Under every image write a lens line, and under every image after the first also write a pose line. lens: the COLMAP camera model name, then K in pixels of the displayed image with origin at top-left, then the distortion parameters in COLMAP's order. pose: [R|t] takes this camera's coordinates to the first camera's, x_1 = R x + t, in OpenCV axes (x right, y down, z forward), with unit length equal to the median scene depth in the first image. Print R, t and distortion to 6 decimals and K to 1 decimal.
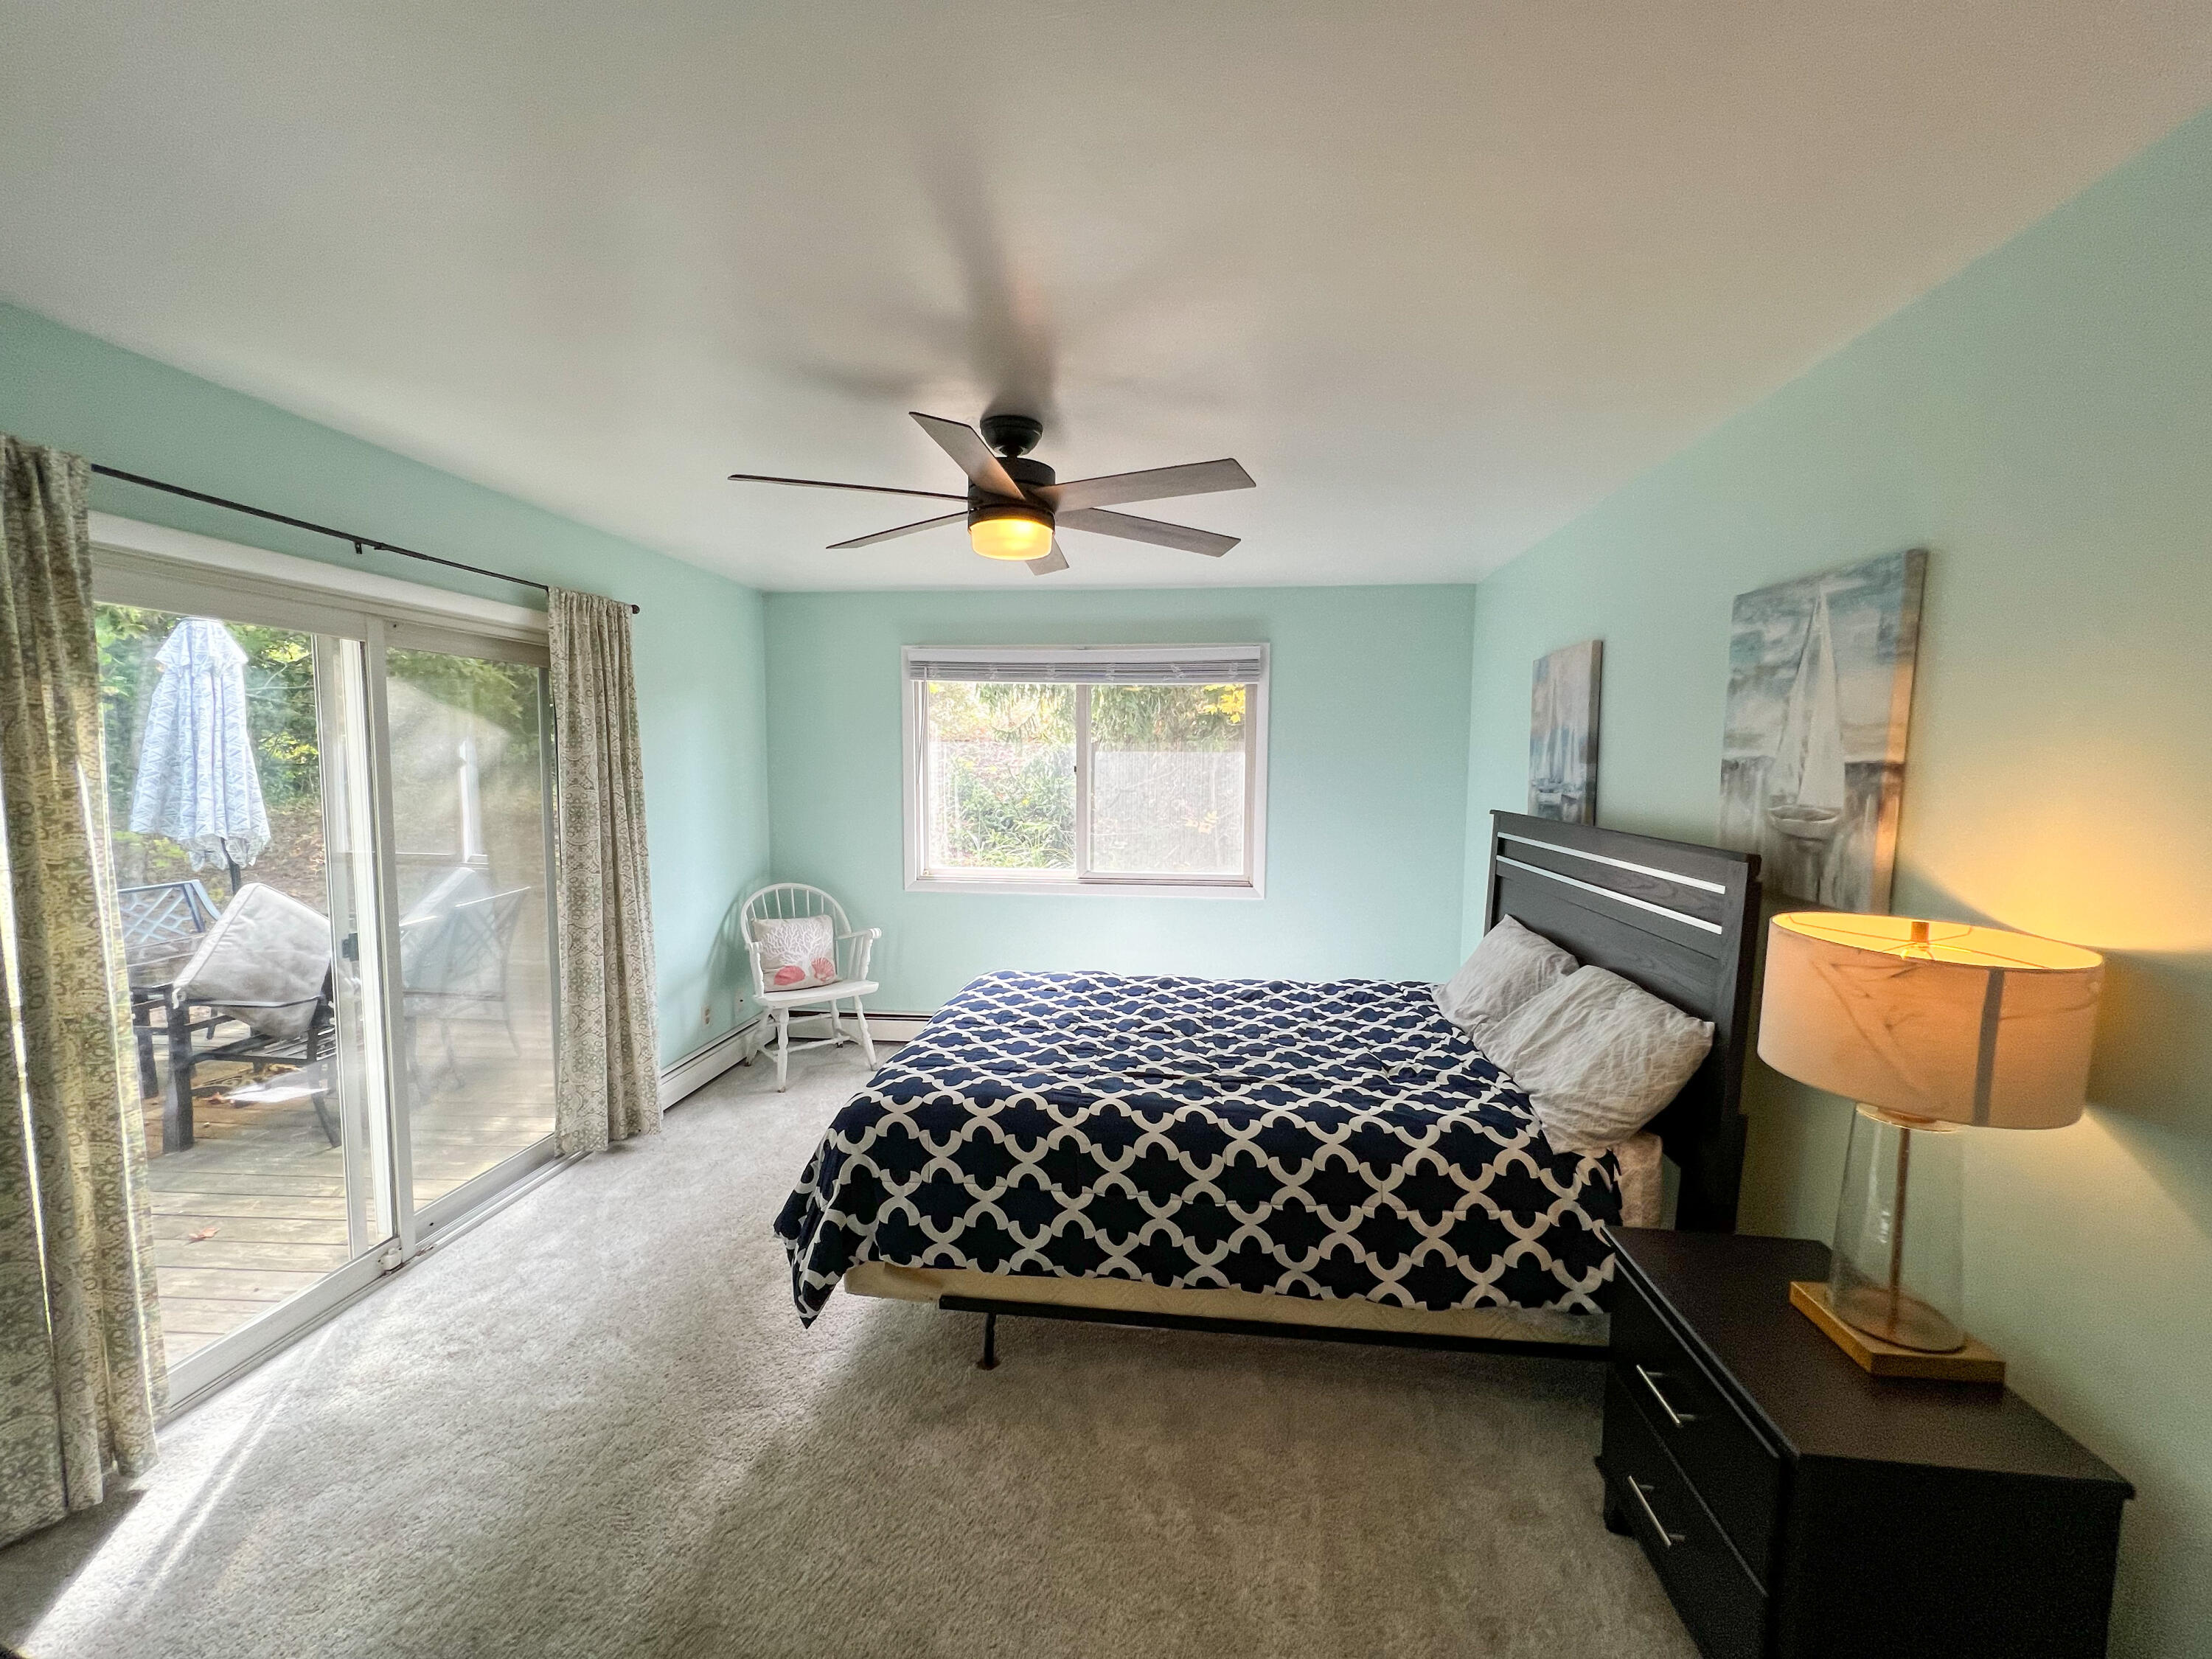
lens RADIAL K [[885.2, 0, 1113.4], [0, 885.2, 832.9], [0, 0, 1]] dist [-0.001725, 0.000699]
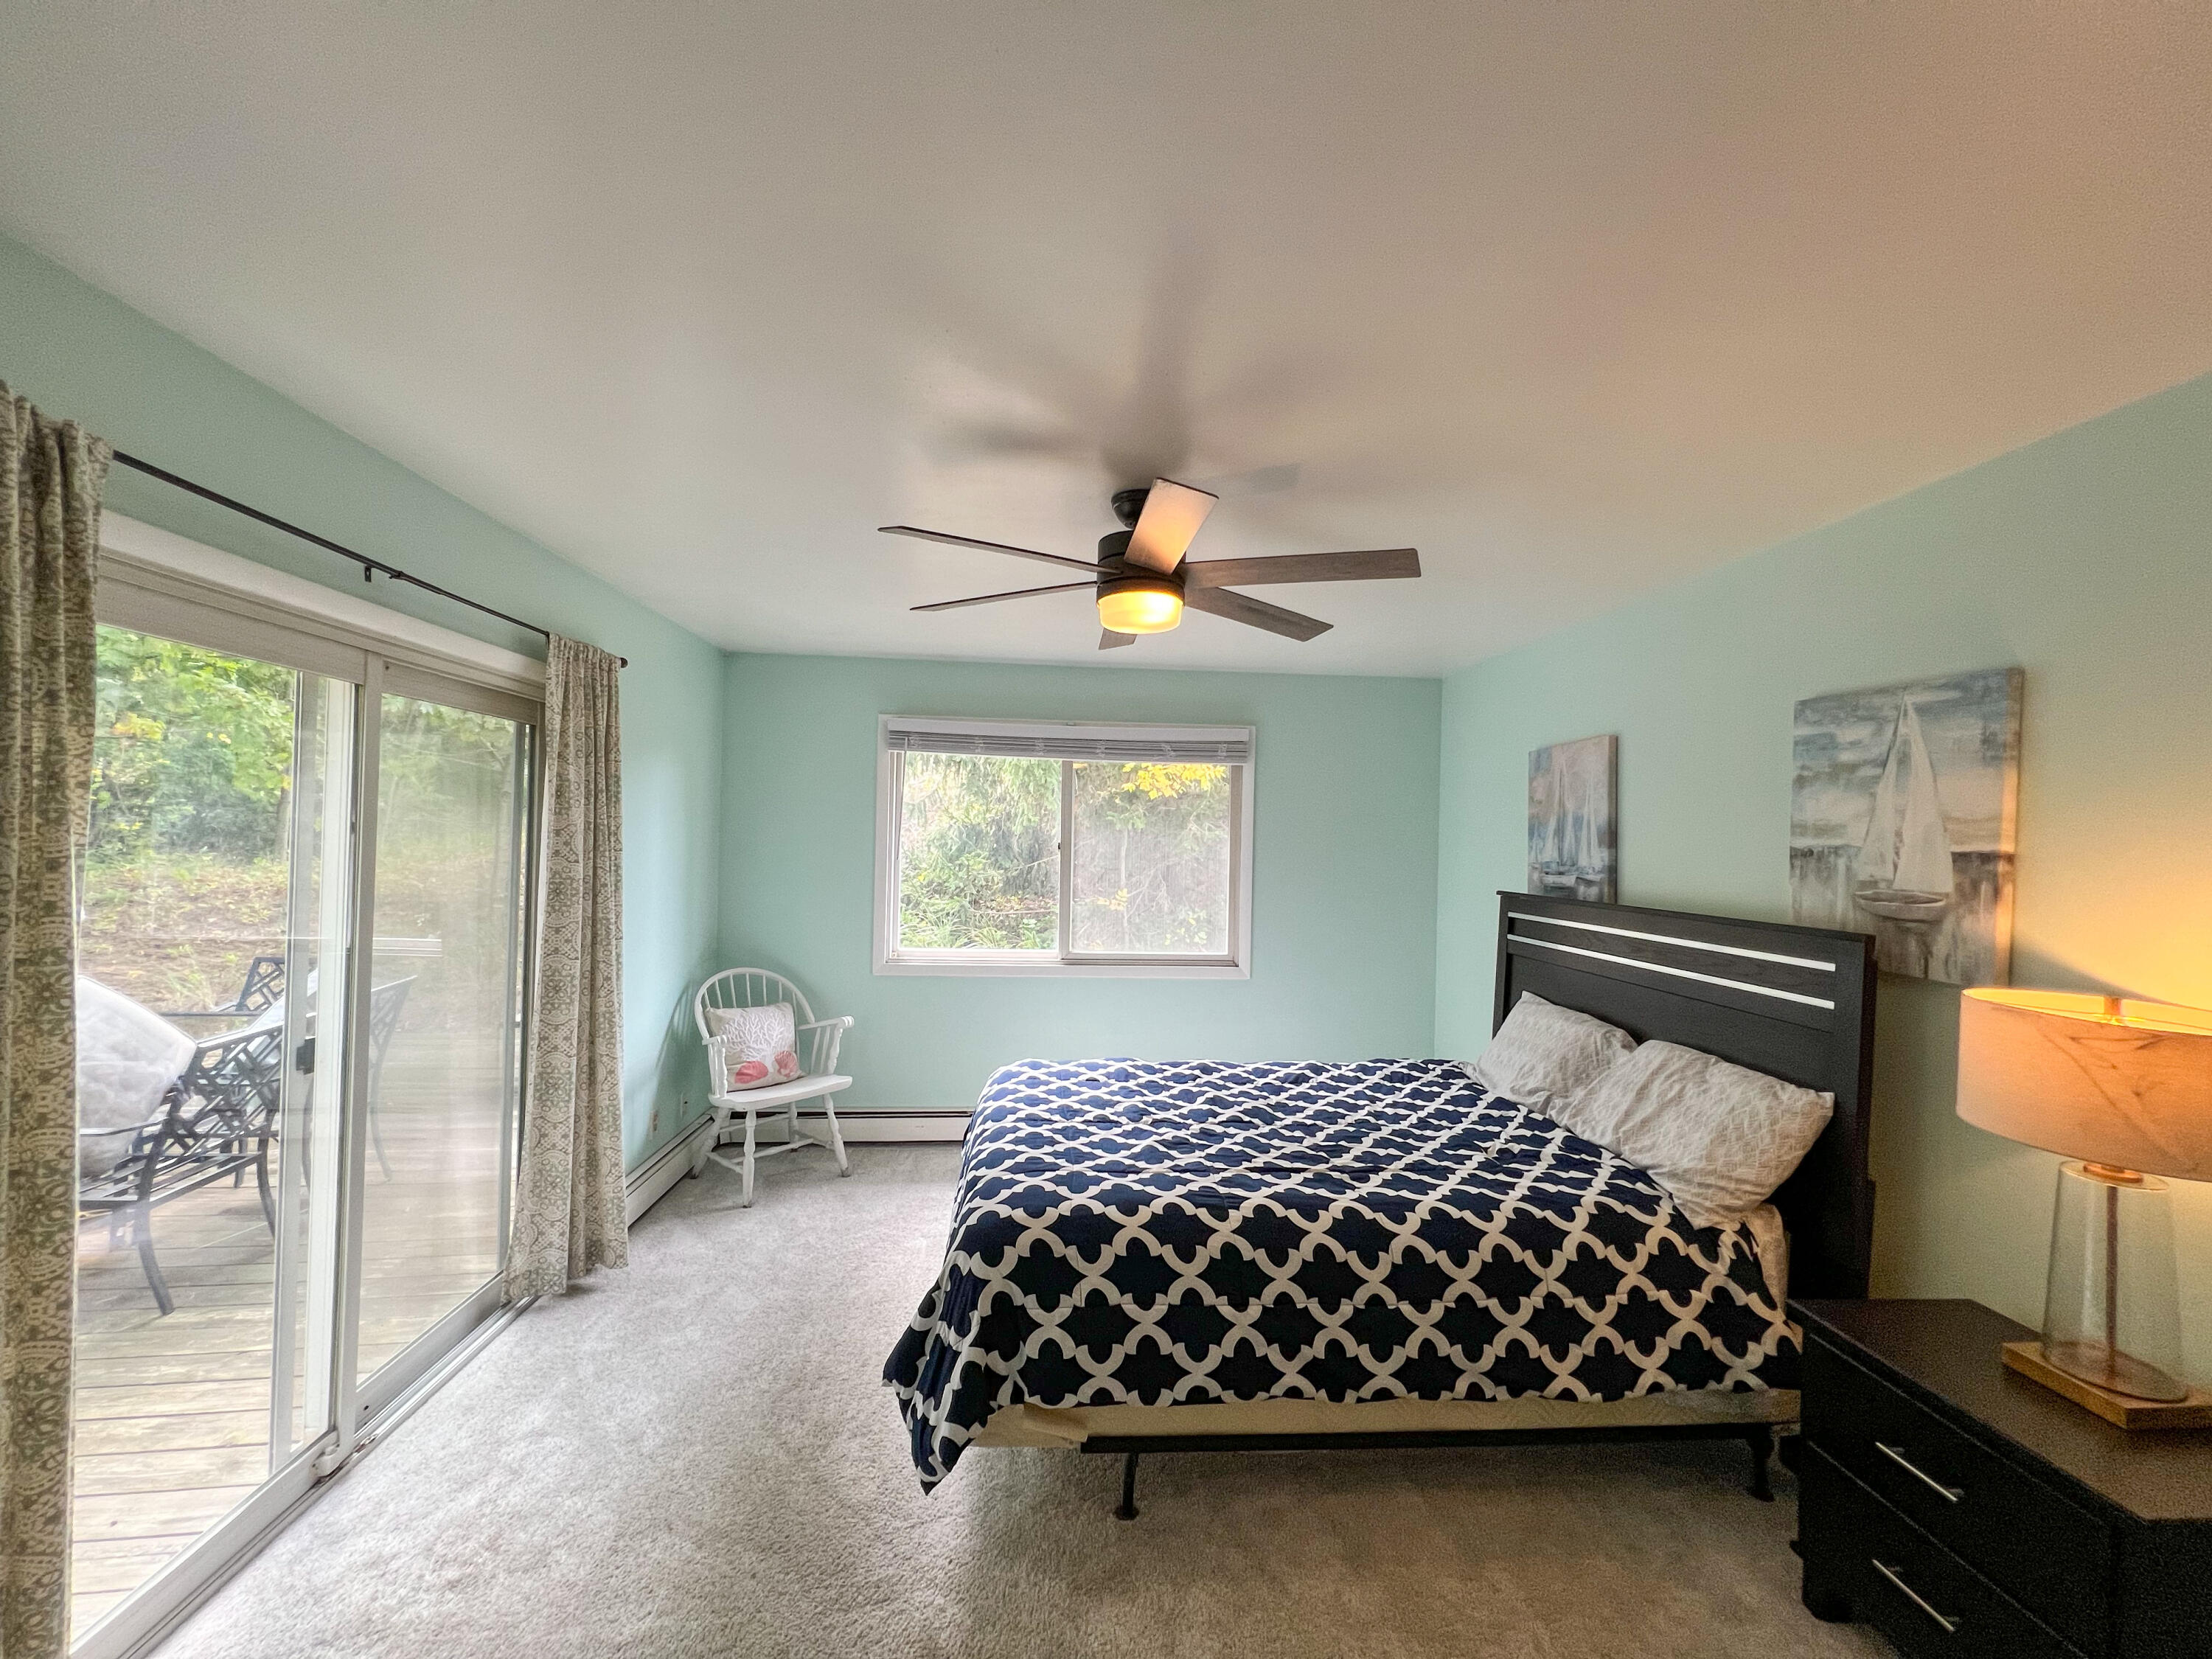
lens RADIAL K [[885.2, 0, 1113.4], [0, 885.2, 832.9], [0, 0, 1]] dist [-0.001725, 0.000699]
pose [[0.983829, 0.016322, 0.178363, -0.304476], [-0.000756, 0.996209, -0.086992, -0.004042], [-0.179107, 0.085451, 0.980112, 0.066571]]
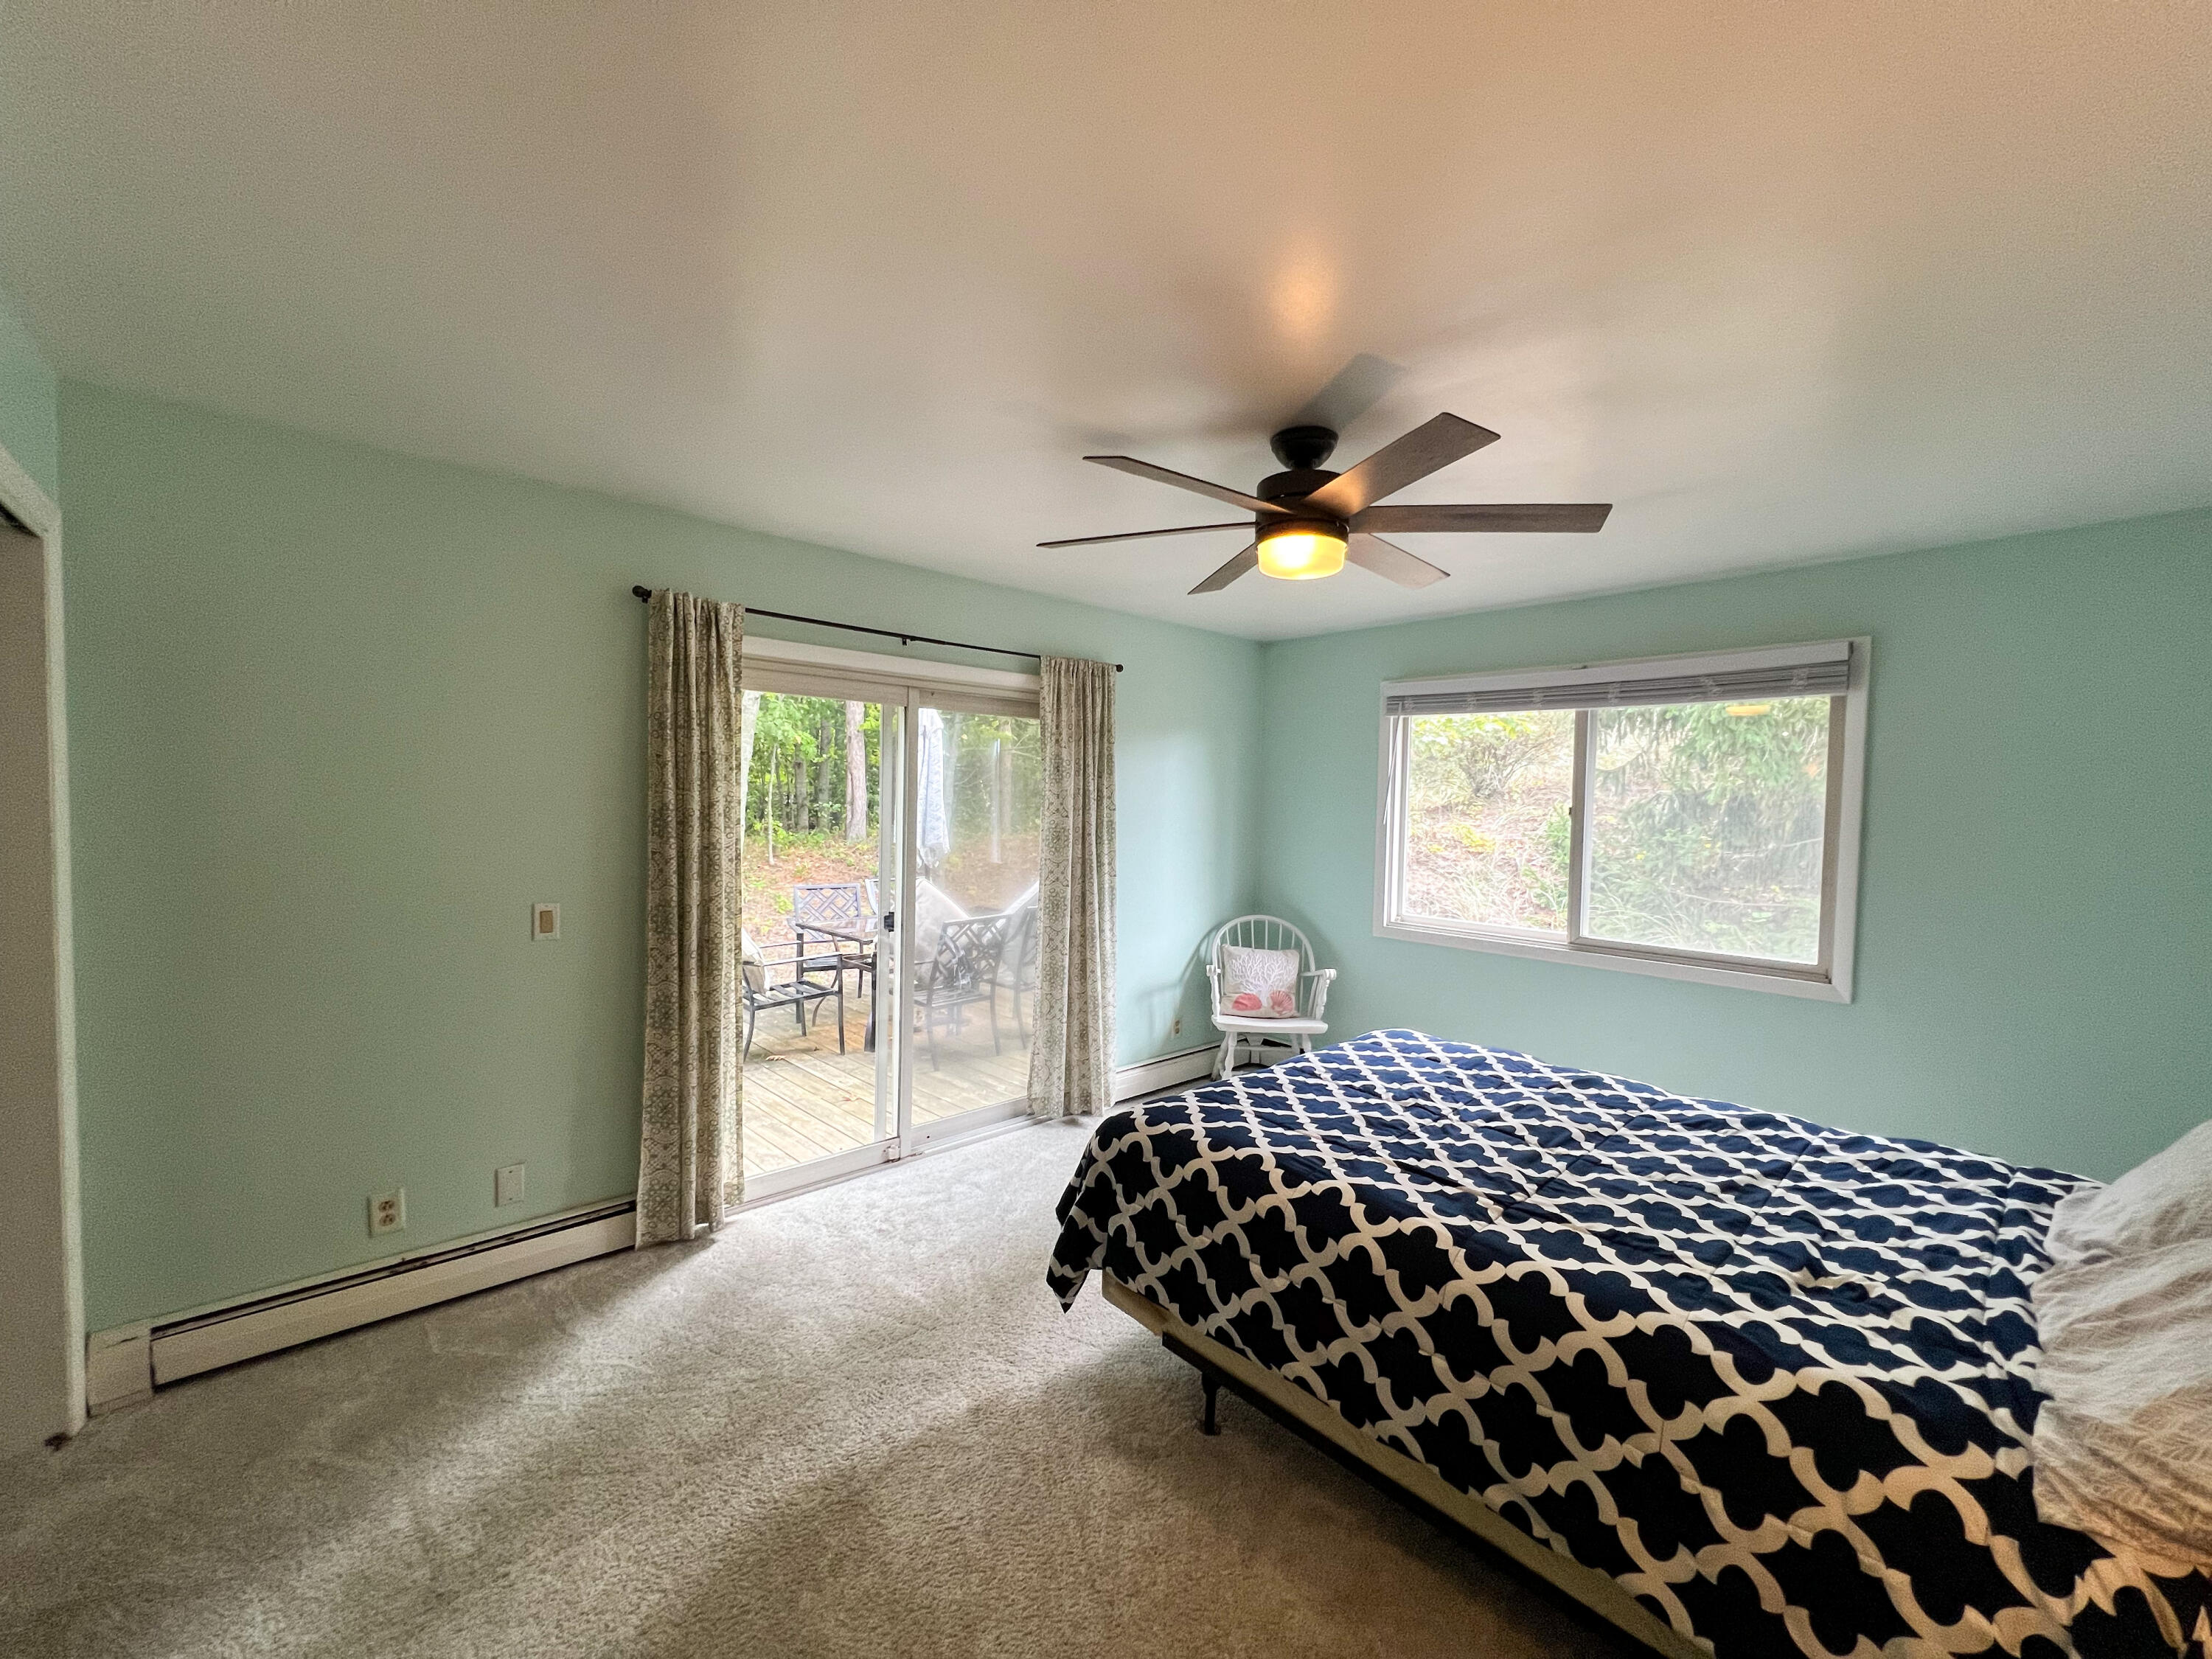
lens RADIAL K [[885.2, 0, 1113.4], [0, 885.2, 832.9], [0, 0, 1]] dist [-0.001725, 0.000699]
pose [[0.749638, 0.033678, -0.660990, 0.358071], [-0.069566, 0.997182, -0.028088, 0.002690], [0.658182, 0.067038, 0.749869, 0.174630]]
